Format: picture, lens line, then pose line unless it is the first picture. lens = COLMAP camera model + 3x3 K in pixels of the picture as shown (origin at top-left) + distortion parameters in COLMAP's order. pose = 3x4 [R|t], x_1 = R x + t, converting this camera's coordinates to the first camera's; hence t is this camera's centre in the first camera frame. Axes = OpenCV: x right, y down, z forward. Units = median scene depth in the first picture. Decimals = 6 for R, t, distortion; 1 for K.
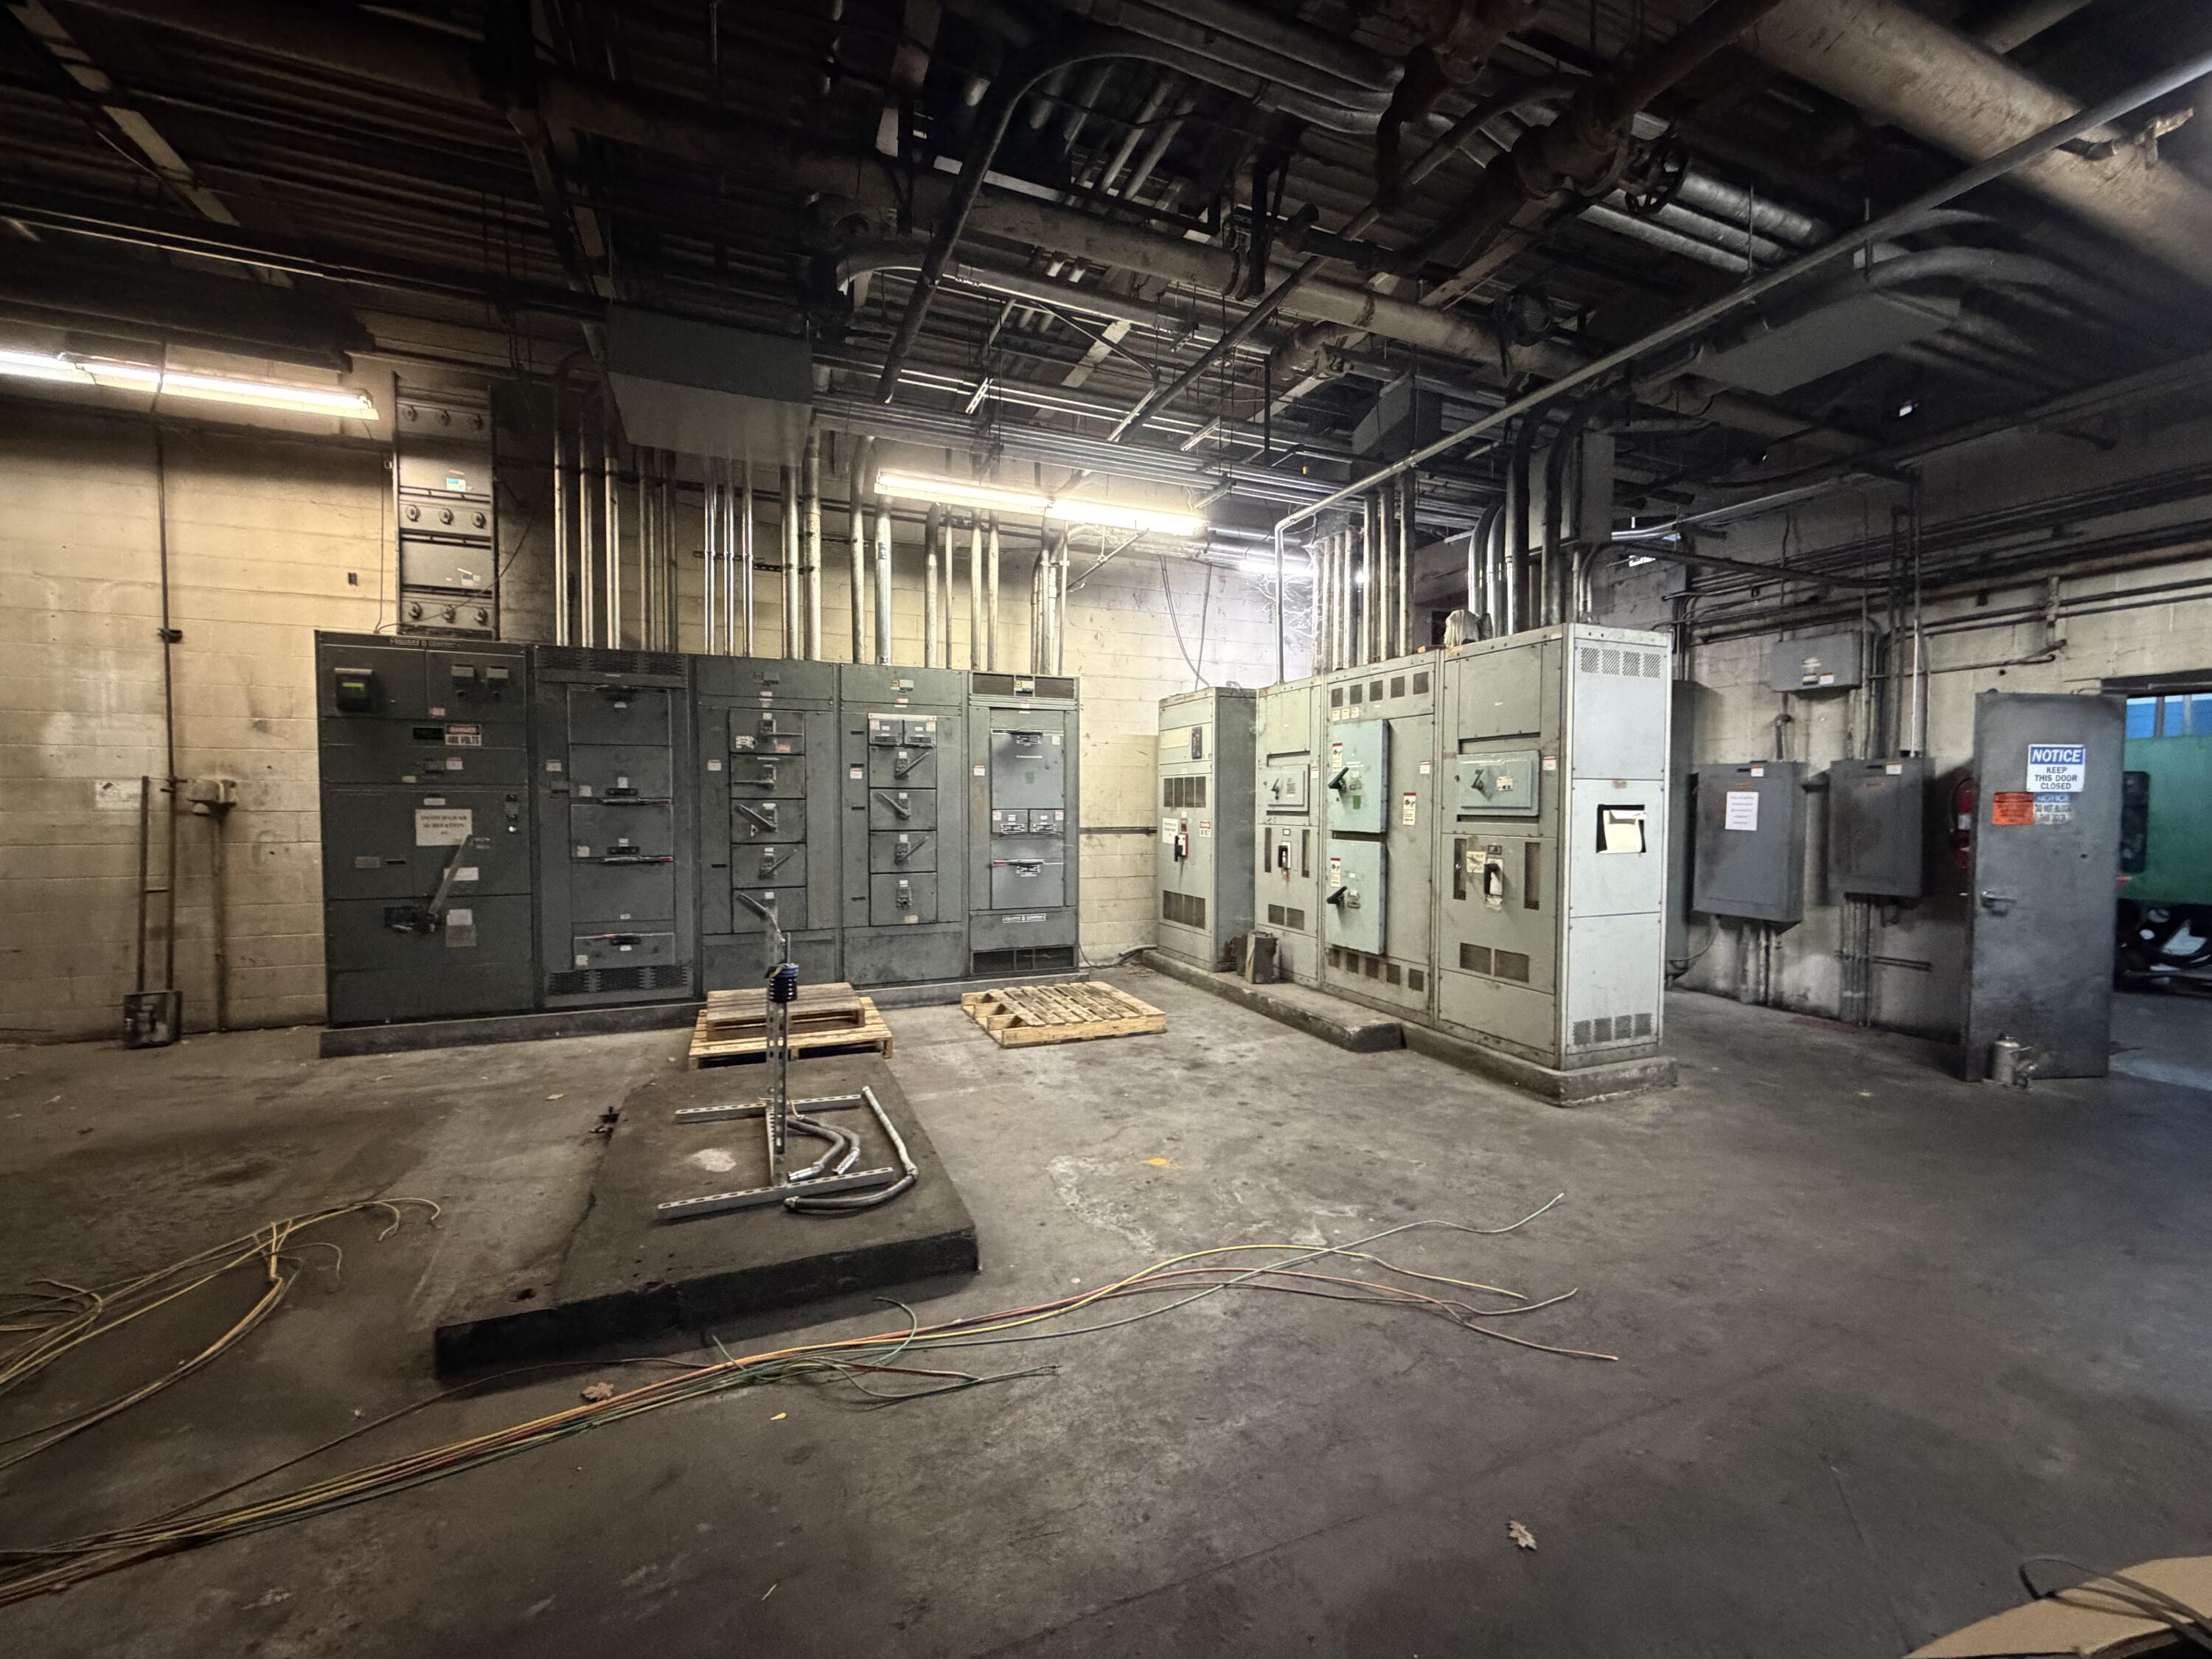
lens RADIAL K [[883.0, 0, 1095.9], [0, 883.0, 834.3], [0, 0, 1]] dist [0.002705, -0.000339]
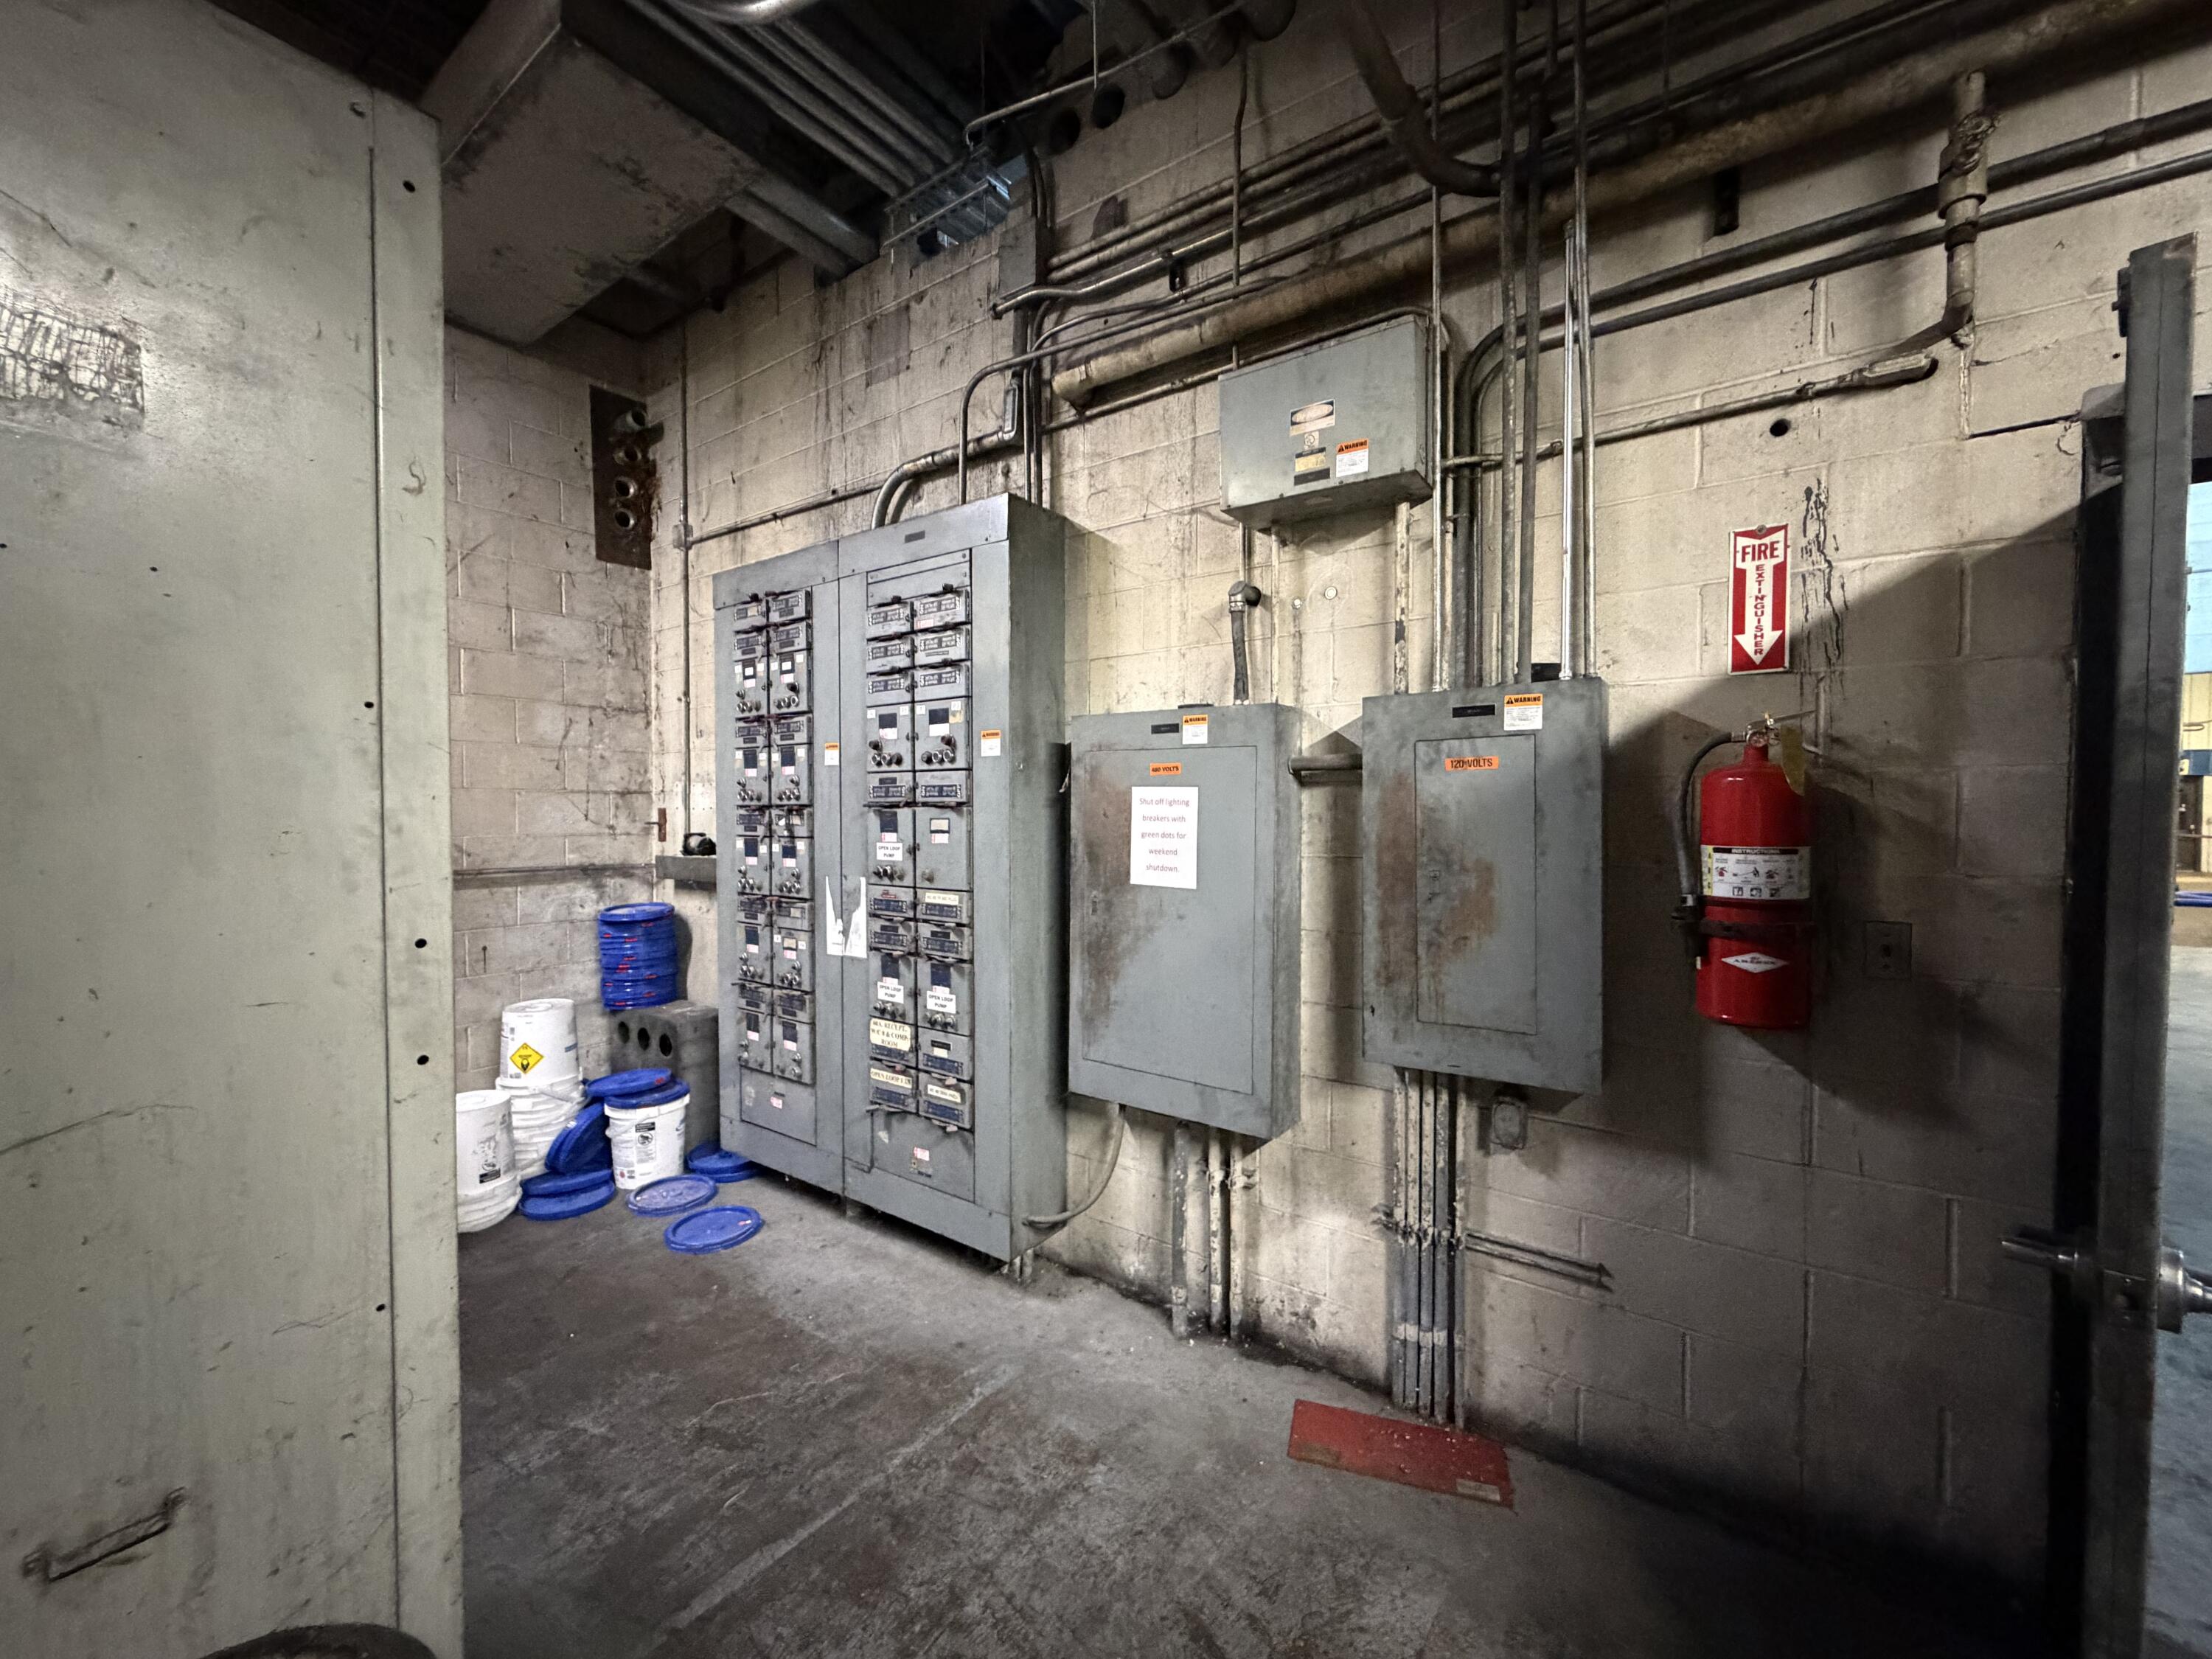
lens RADIAL K [[883.0, 0, 1103.5], [0, 883.0, 828.6], [0, 0, 1]] dist [0.002705, -0.000339]
pose [[0.843613, -0.015720, 0.536721, 0.530420], [0.023333, 0.999700, -0.007394, -0.028911], [-0.536444, 0.018761, 0.843727, 0.728871]]
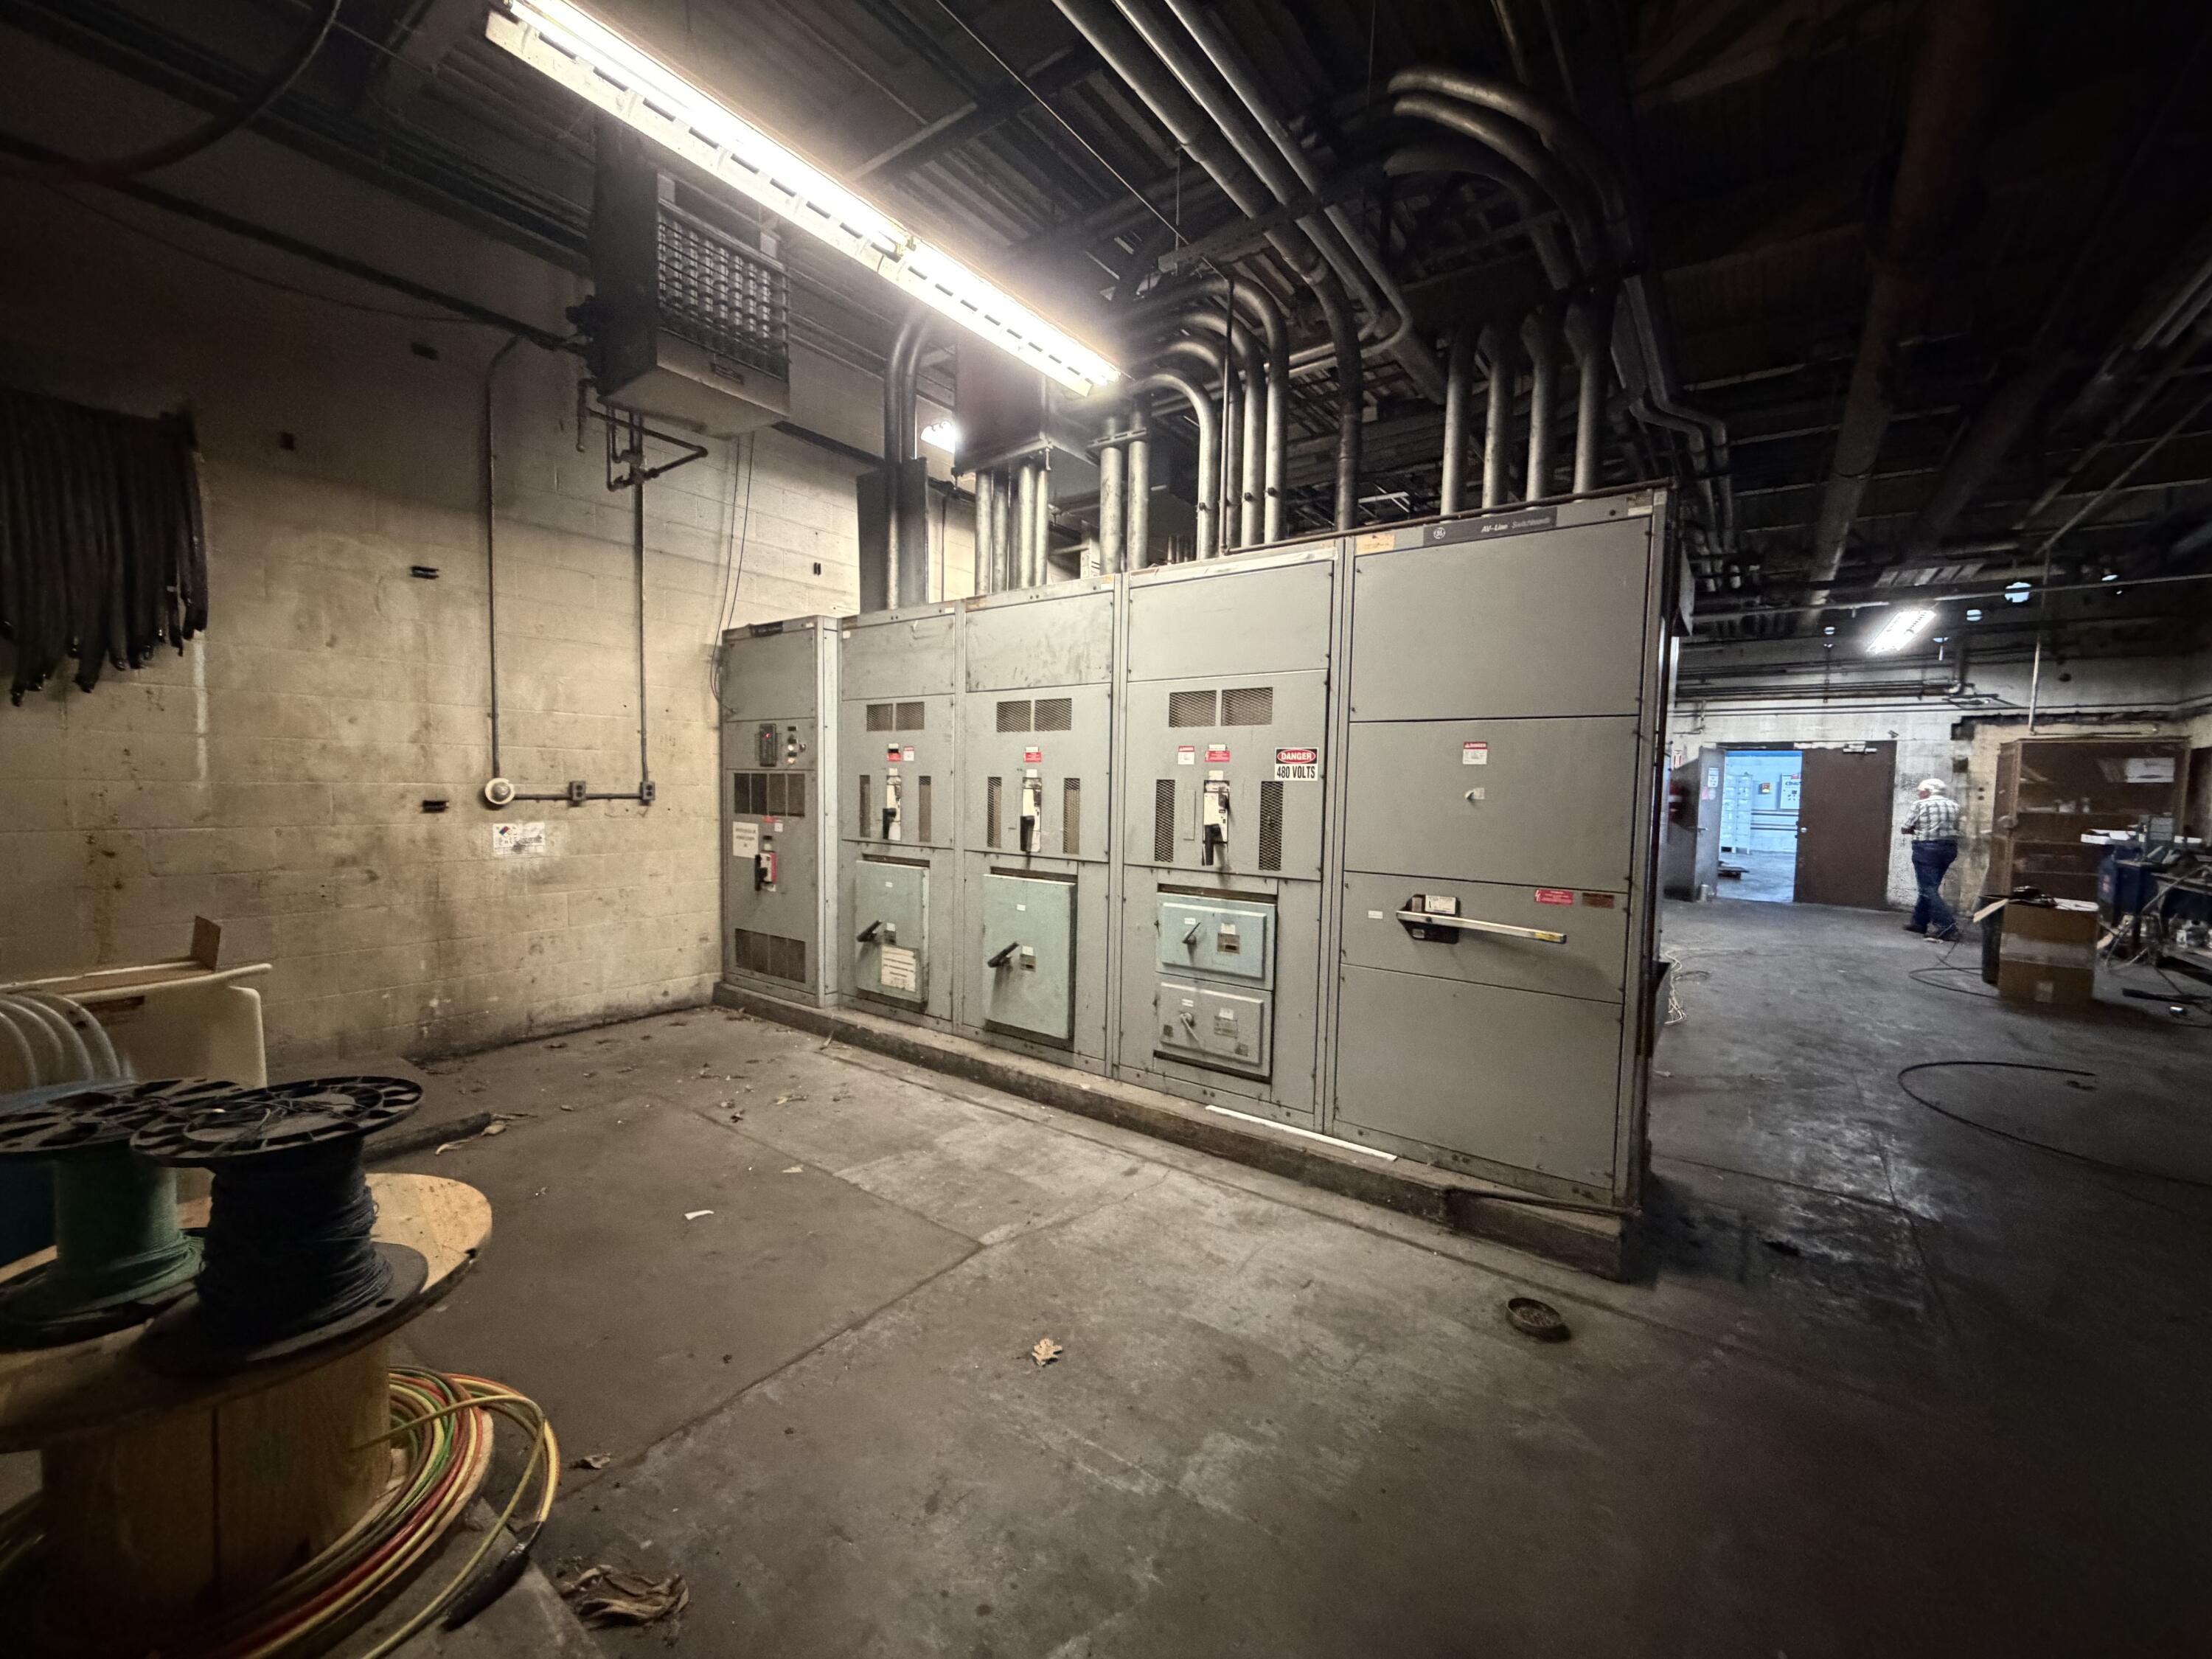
lens RADIAL K [[883.0, 0, 1110.1], [0, 883.0, 835.2], [0, 0, 1]] dist [0.002705, -0.000339]
pose [[0.846904, -0.013408, 0.531577, -1.336130], [-0.002844, 0.999554, 0.029742, 0.015782], [-0.531738, -0.026701, 0.846488, -0.182095]]
